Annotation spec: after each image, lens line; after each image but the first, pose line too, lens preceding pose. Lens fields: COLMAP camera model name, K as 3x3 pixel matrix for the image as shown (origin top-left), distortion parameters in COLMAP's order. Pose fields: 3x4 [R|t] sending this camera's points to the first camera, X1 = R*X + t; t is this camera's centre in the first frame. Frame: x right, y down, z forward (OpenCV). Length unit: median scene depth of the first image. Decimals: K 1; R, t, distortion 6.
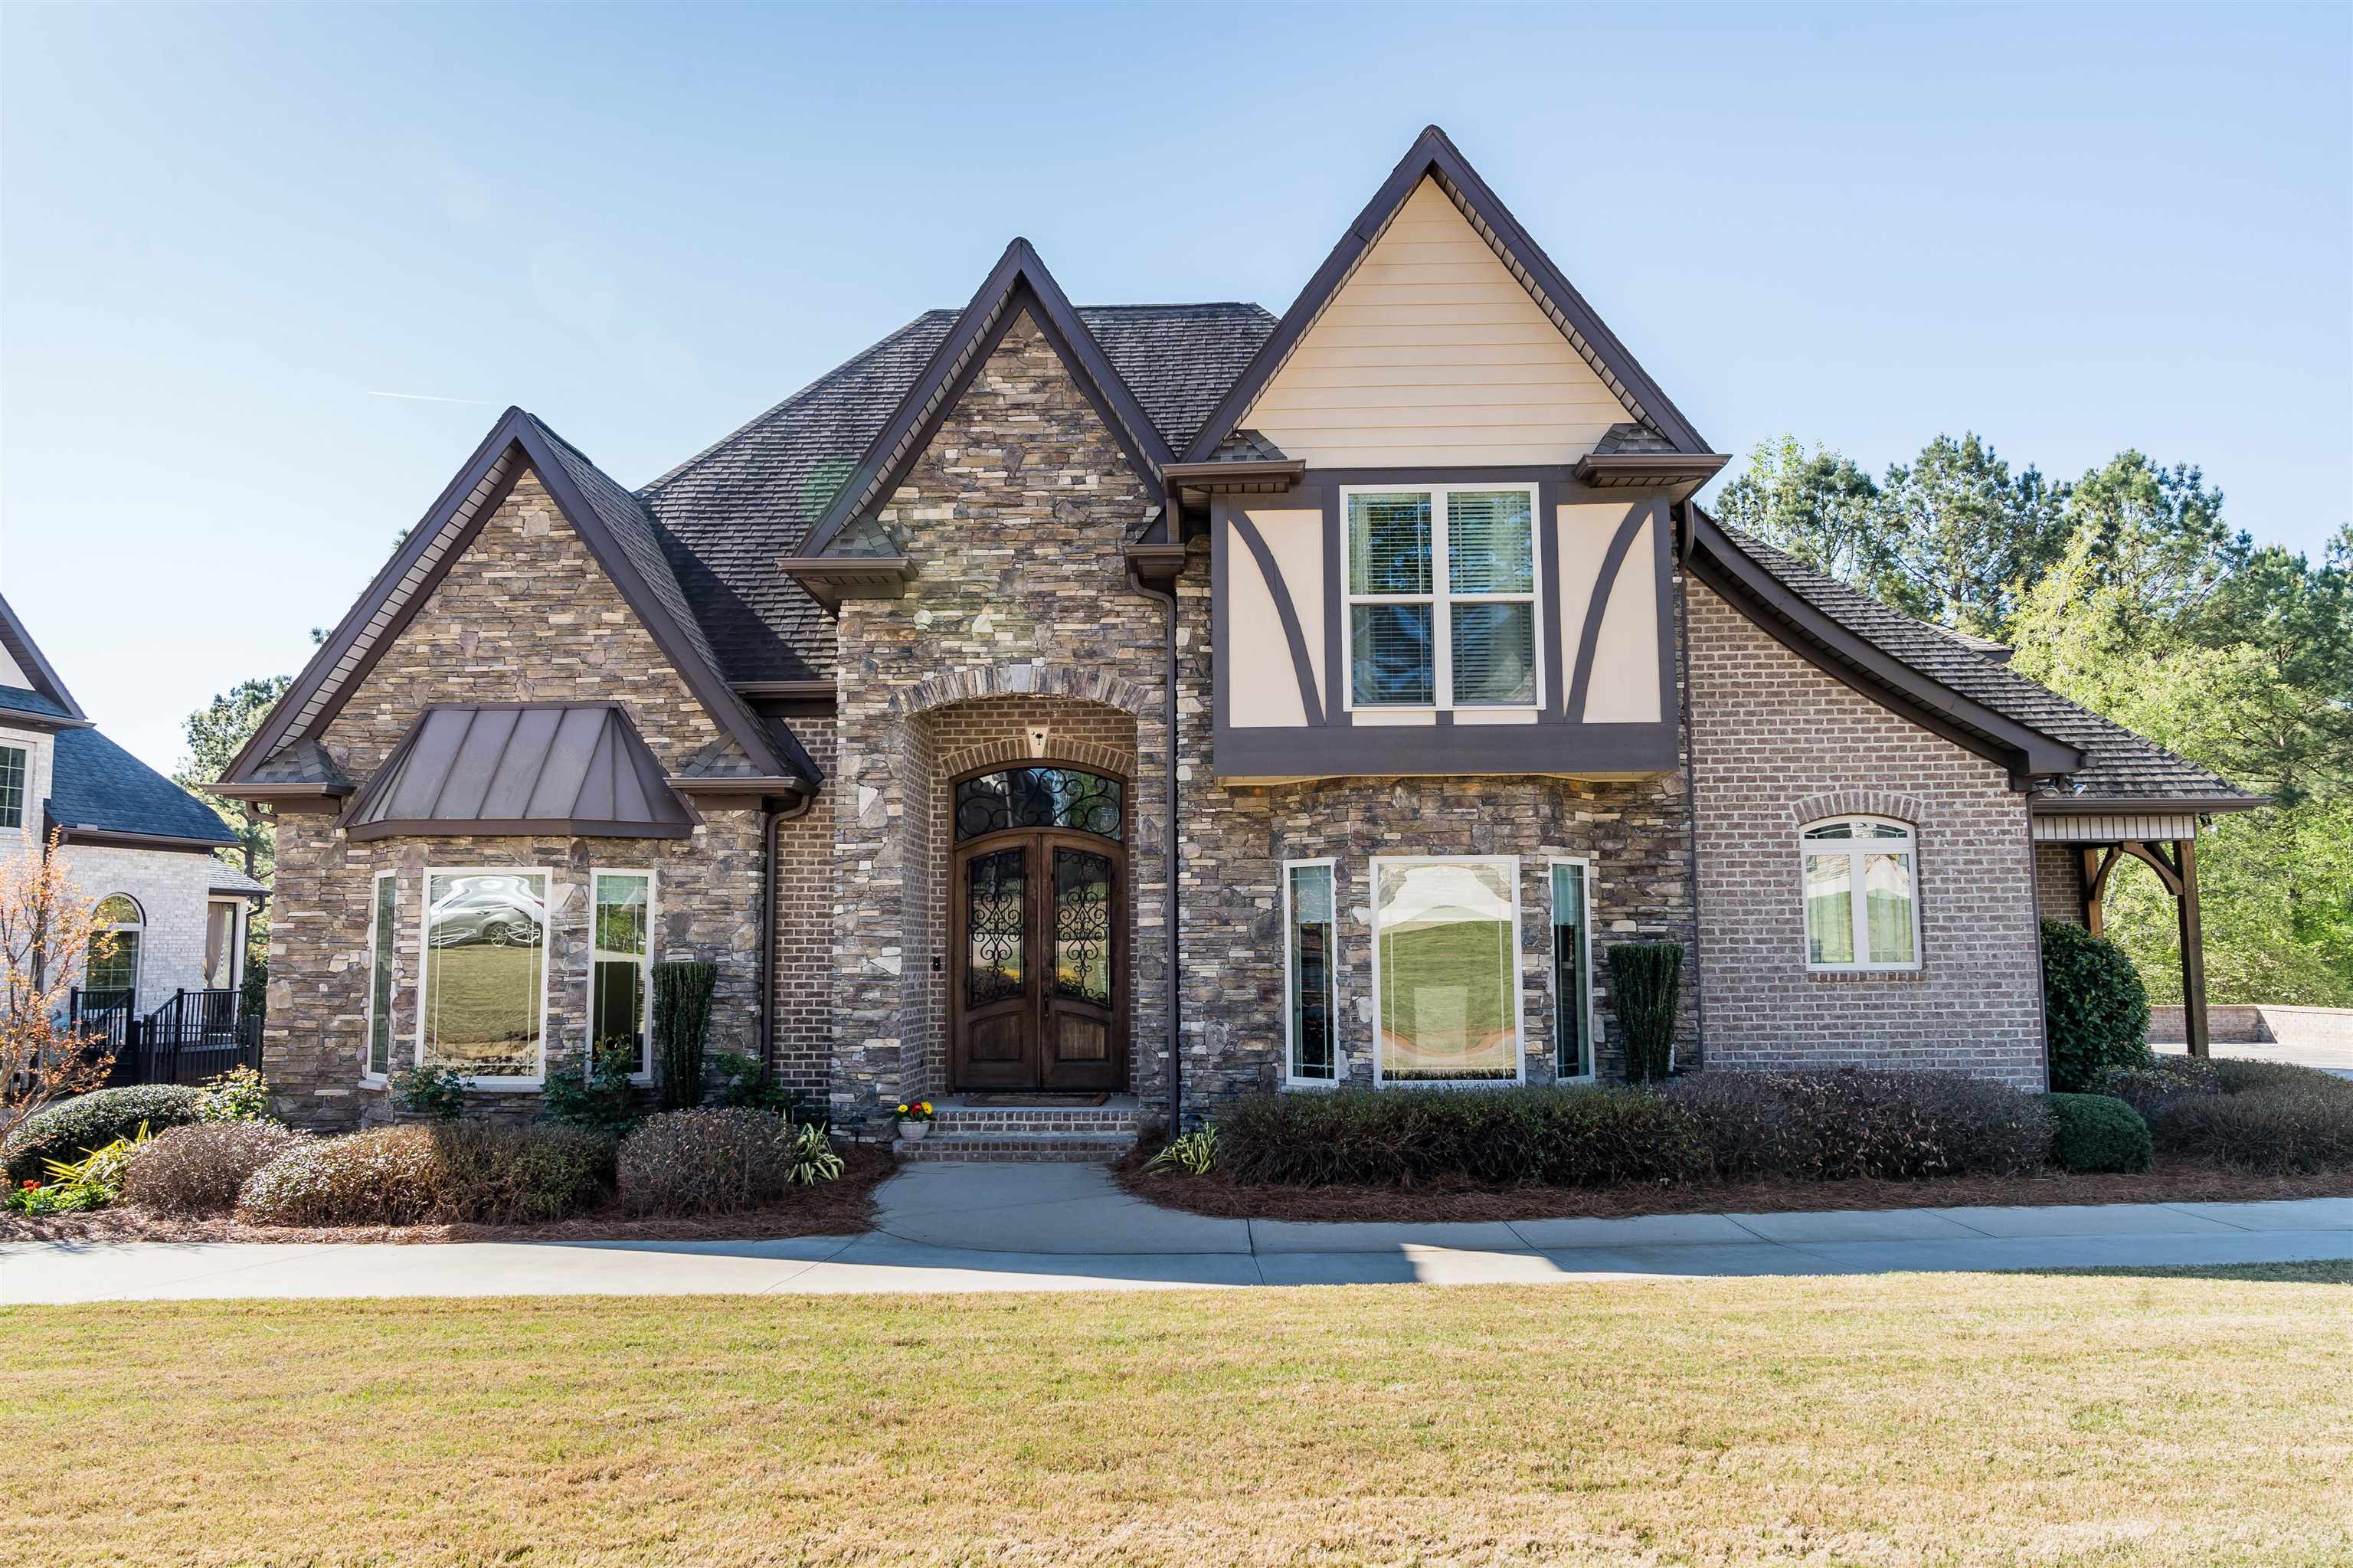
lens RADIAL K [[1583.7, 0, 1173.9], [0, 1583.7, 786.7], [0, 0, 1]] dist [-0.022665, -0.001000]
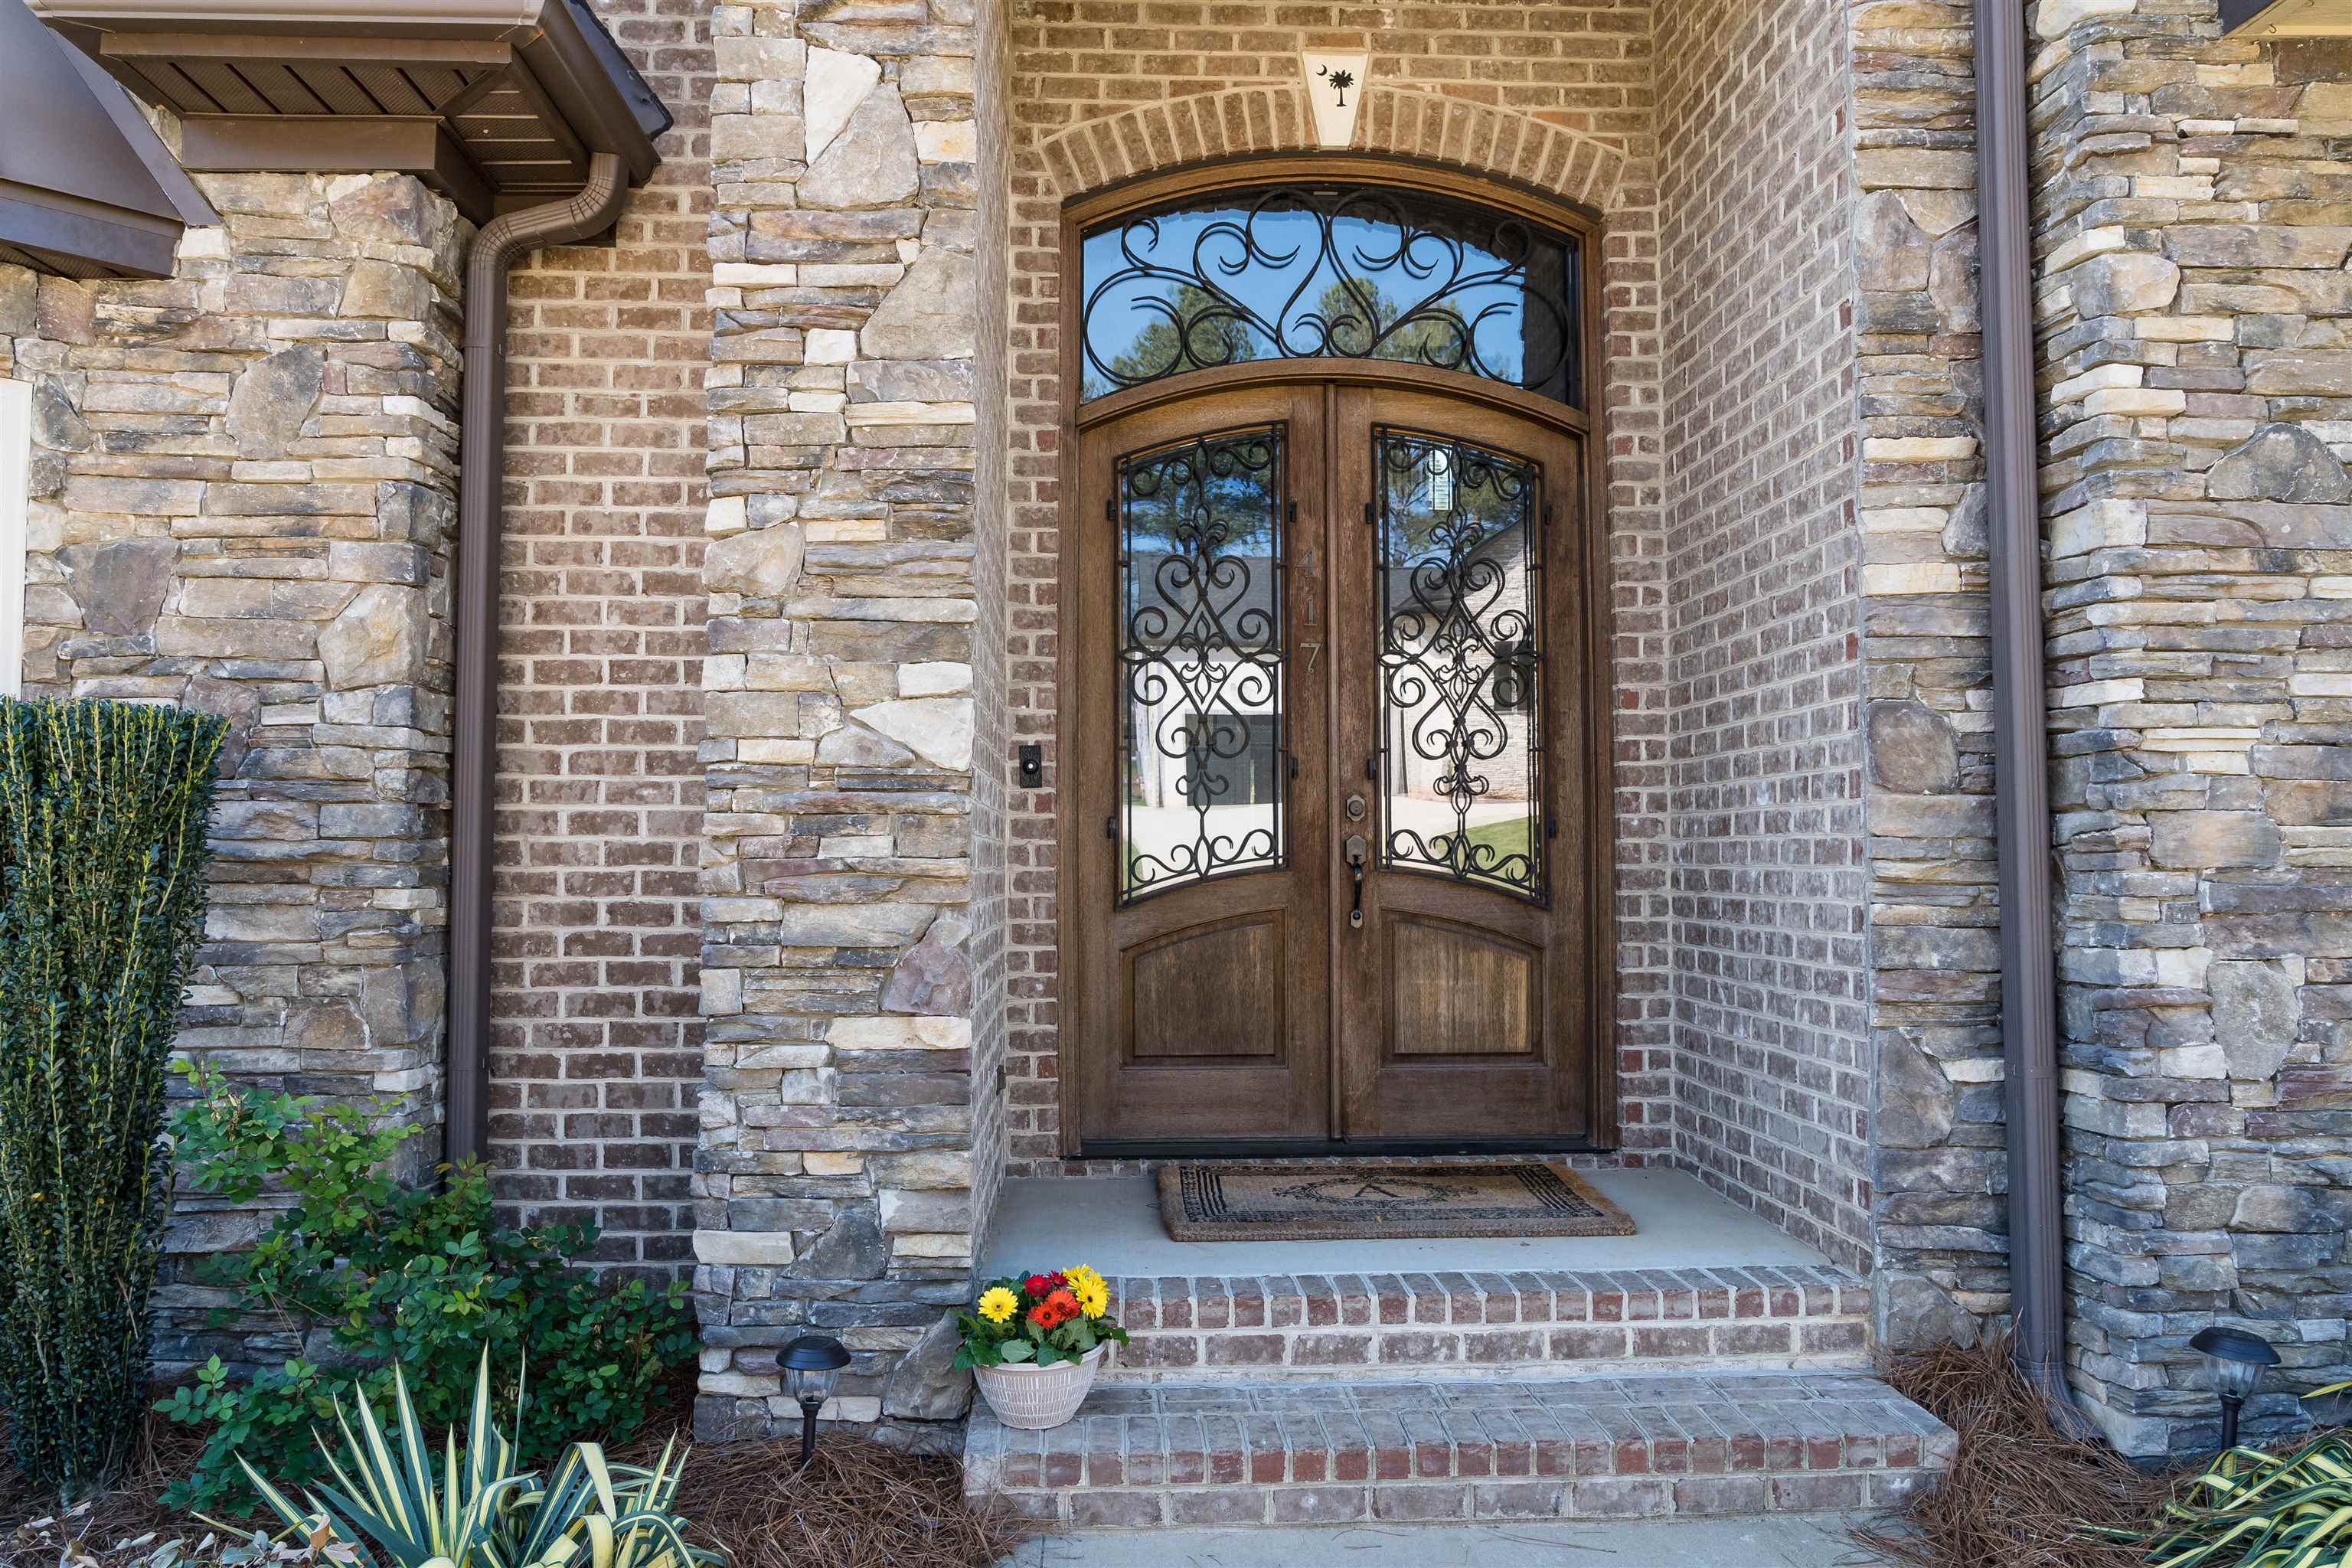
lens RADIAL K [[1583.0, 0, 1176.2], [0, 1583.0, 781.9], [0, 0, 1]] dist [-0.022665, -0.001000]
pose [[0.996652, 0.007546, 0.081415, -0.156311], [-0.012180, 0.998324, 0.056579, 0.103226], [-0.080851, -0.057381, 0.995073, 0.721300]]
